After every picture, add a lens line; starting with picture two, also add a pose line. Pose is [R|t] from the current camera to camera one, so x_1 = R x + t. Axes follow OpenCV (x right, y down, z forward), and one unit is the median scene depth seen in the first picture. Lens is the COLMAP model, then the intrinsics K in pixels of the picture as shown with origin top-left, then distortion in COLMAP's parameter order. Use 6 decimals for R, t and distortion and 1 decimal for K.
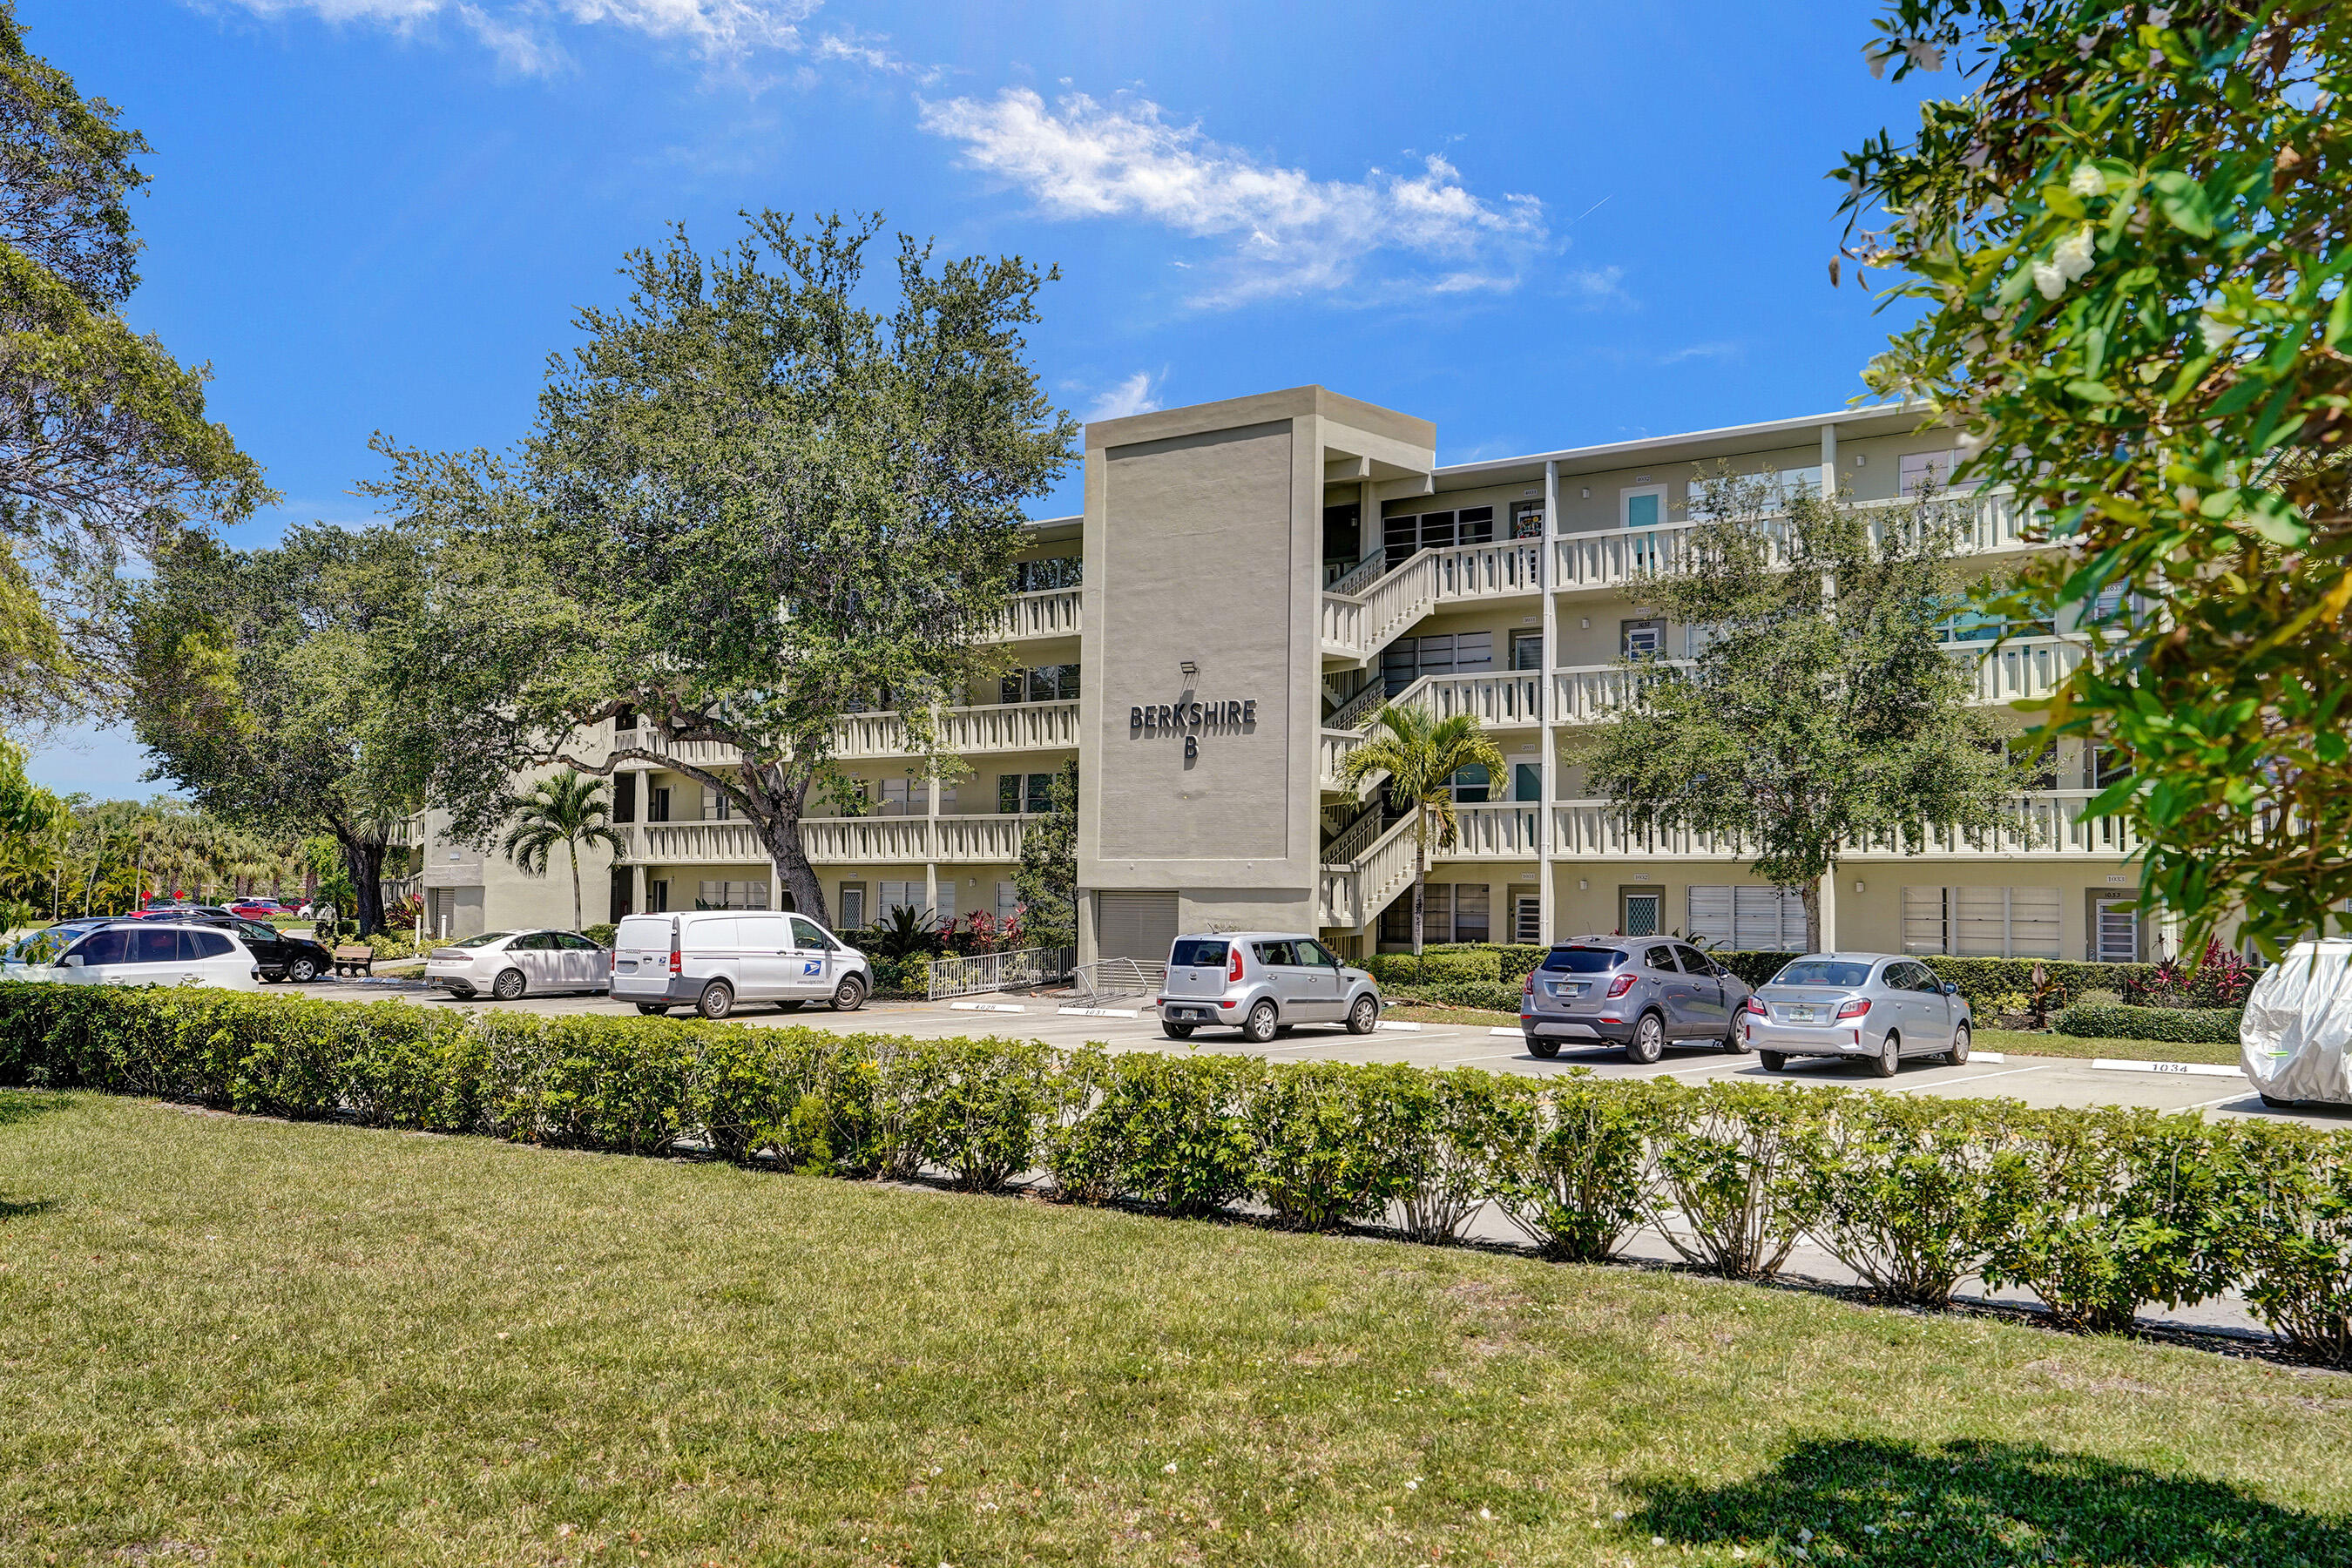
lens RADIAL K [[2250.9, 0, 1178.8], [0, 2250.9, 860.9], [0, 0, 1]] dist [0.139152, 0.000580]
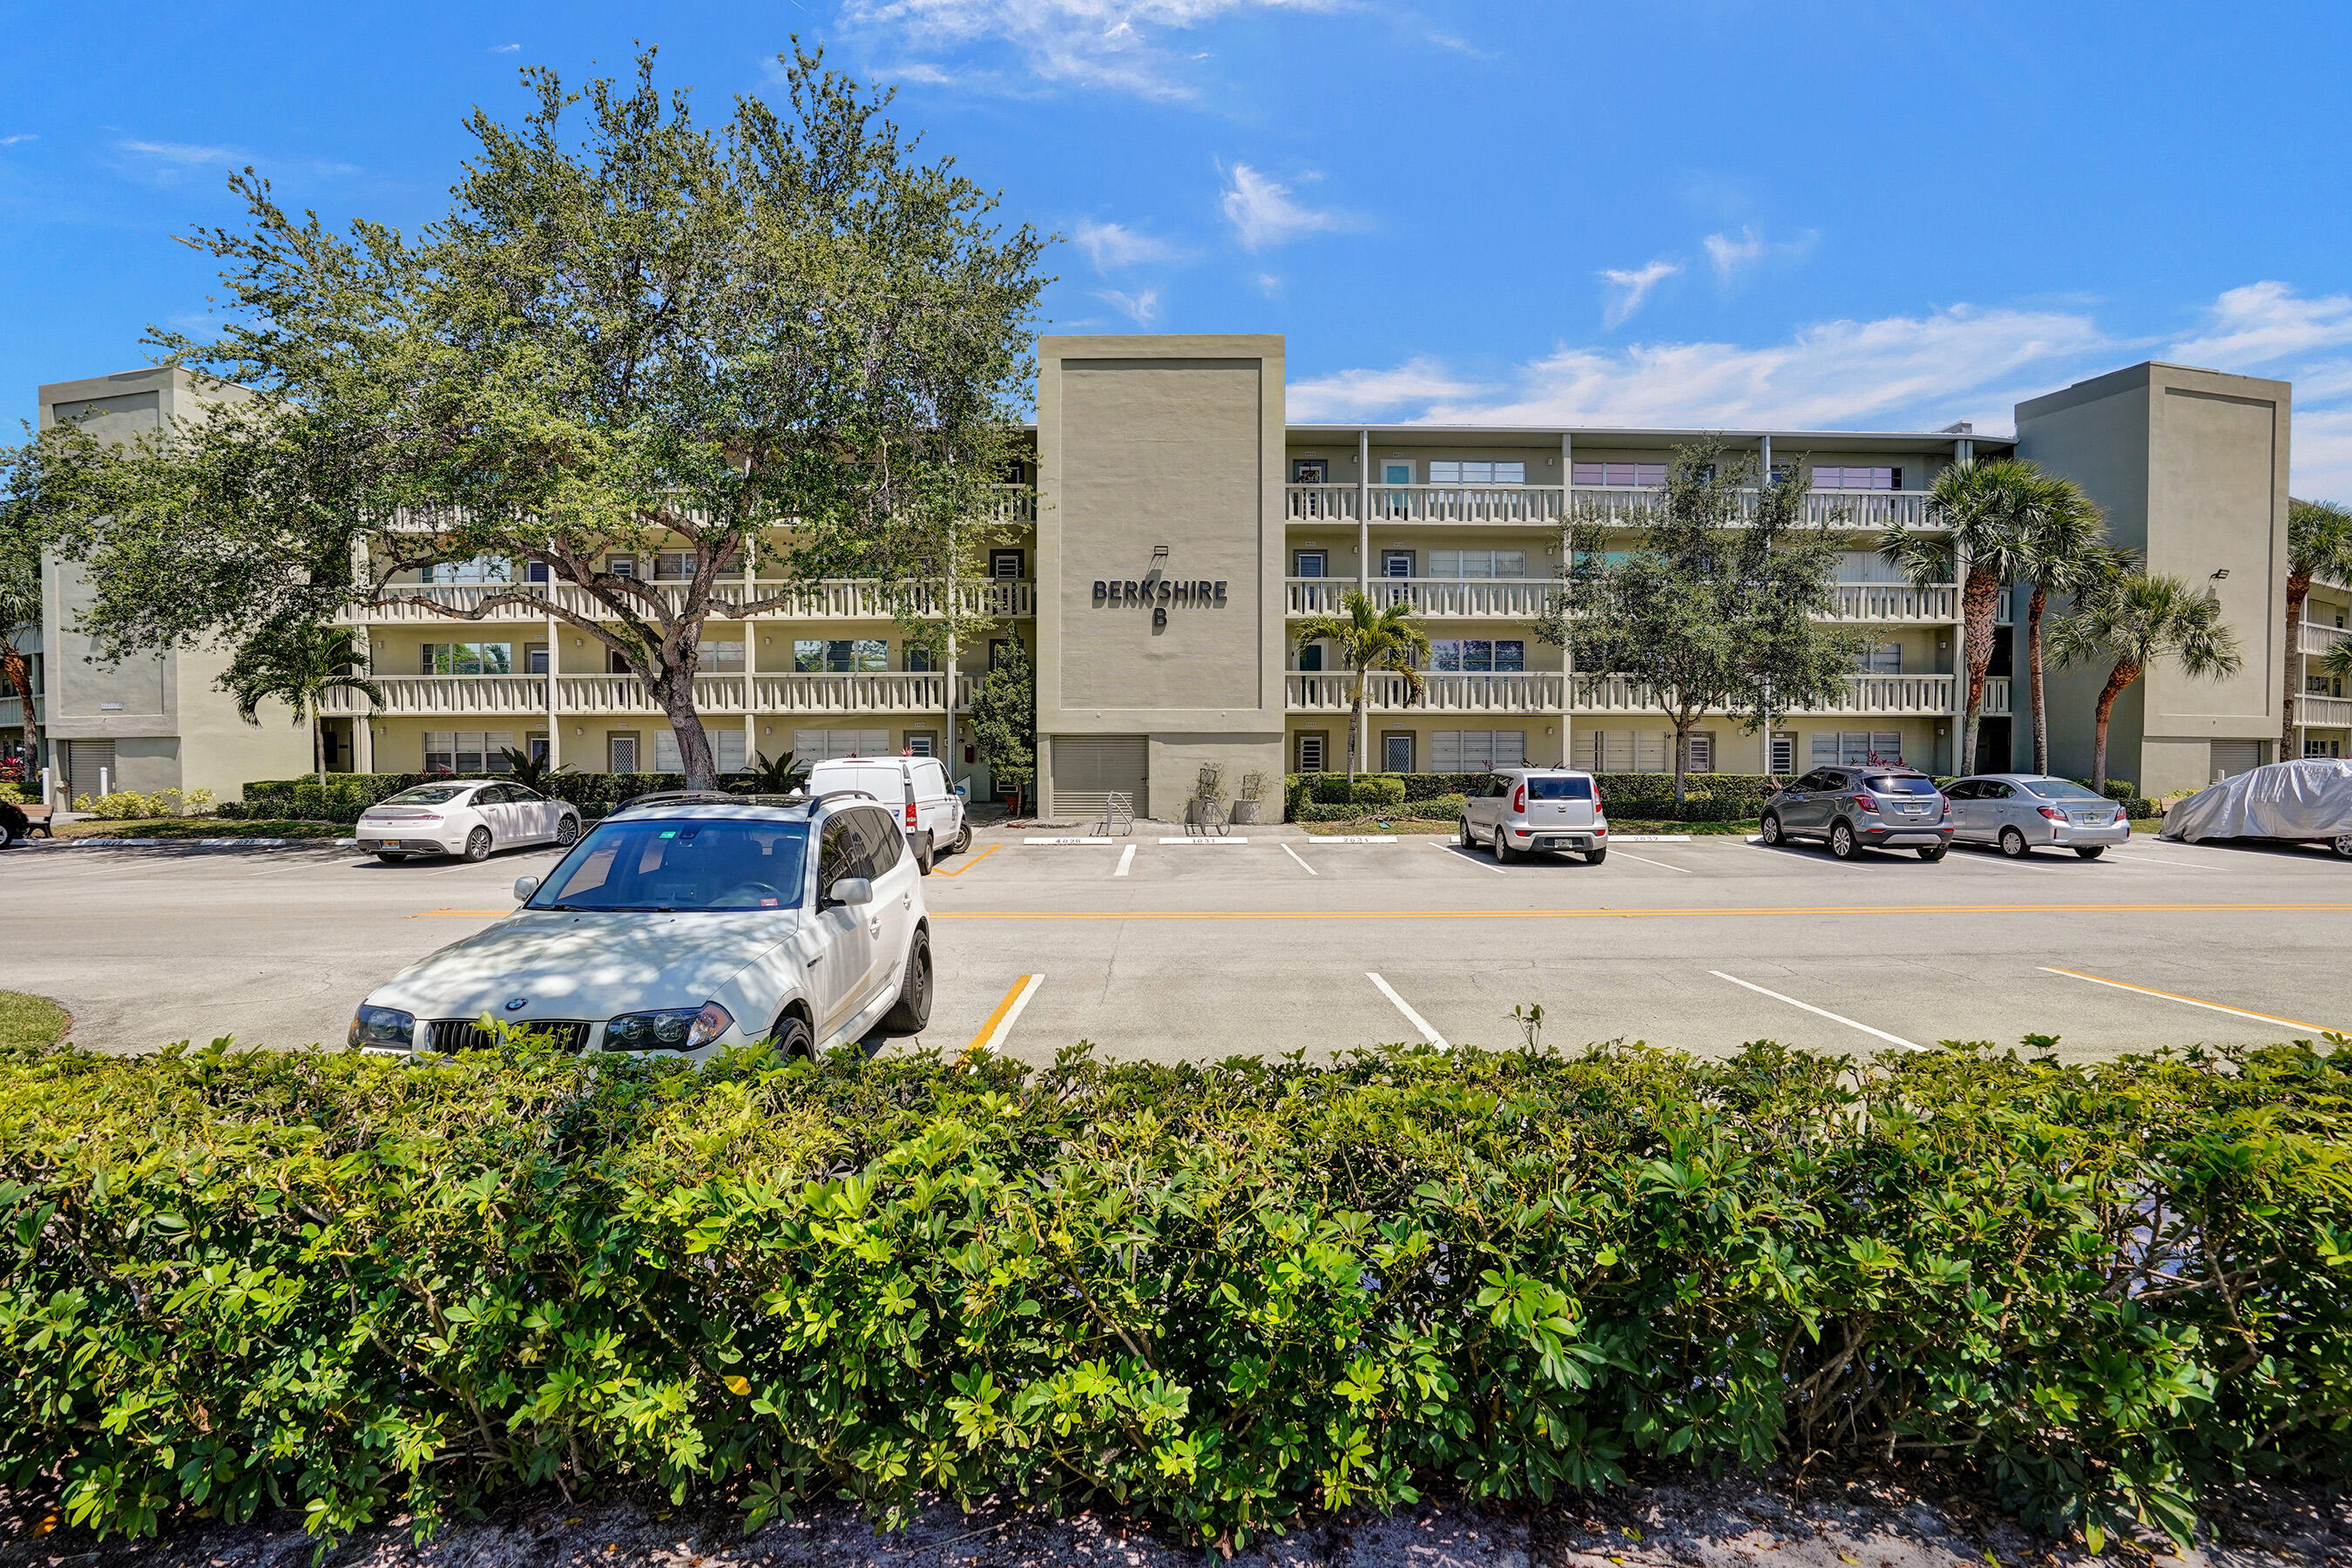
lens RADIAL K [[1110.8, 0, 1164.0], [0, 1110.8, 797.6], [0, 0, 1]] dist [-0.048370, 0.025075]
pose [[0.792150, -0.037832, 0.609153, -0.347821], [-0.002557, 0.997863, 0.065297, 0.007475], [-0.610321, -0.053283, 0.790360, 0.501918]]
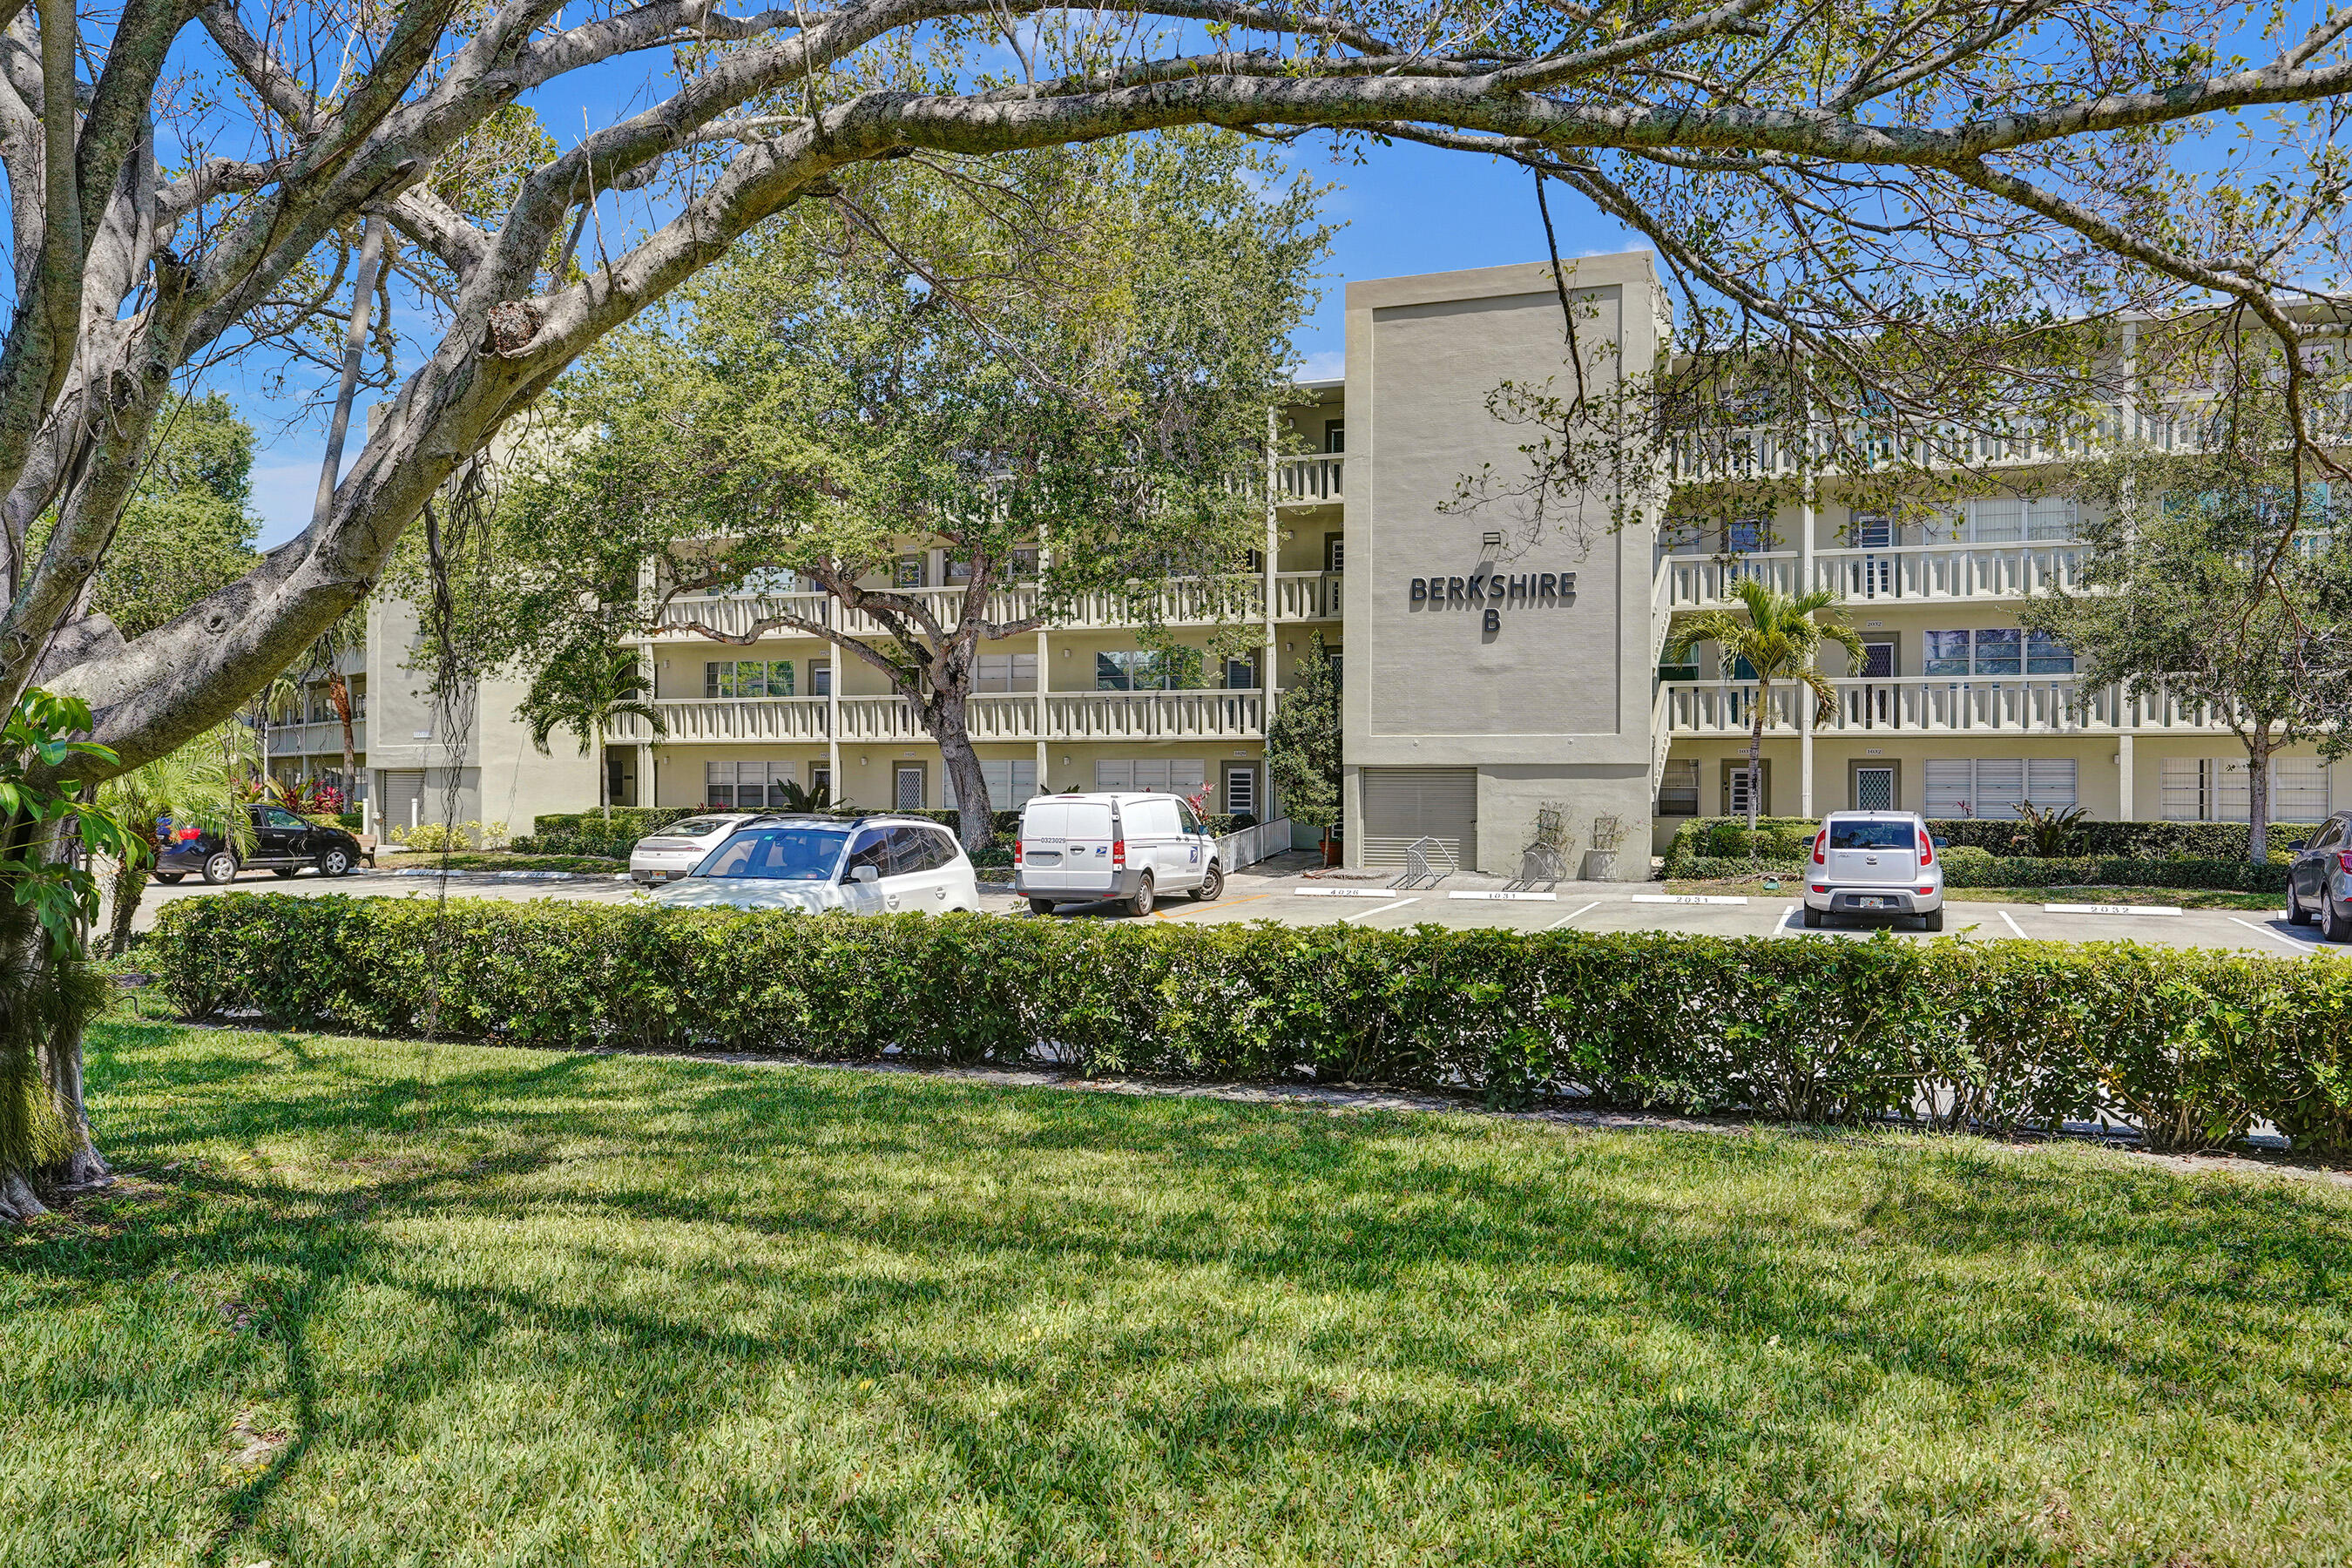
lens RADIAL K [[1780.6, 0, 1180.2], [0, 1780.6, 822.2], [0, 0, 1]] dist [0.048295, 0.001182]
pose [[0.954253, -0.015625, 0.298591, -0.342563], [0.002427, 0.999005, 0.044521, 0.002137], [-0.298990, -0.041760, 0.953342, 0.288775]]
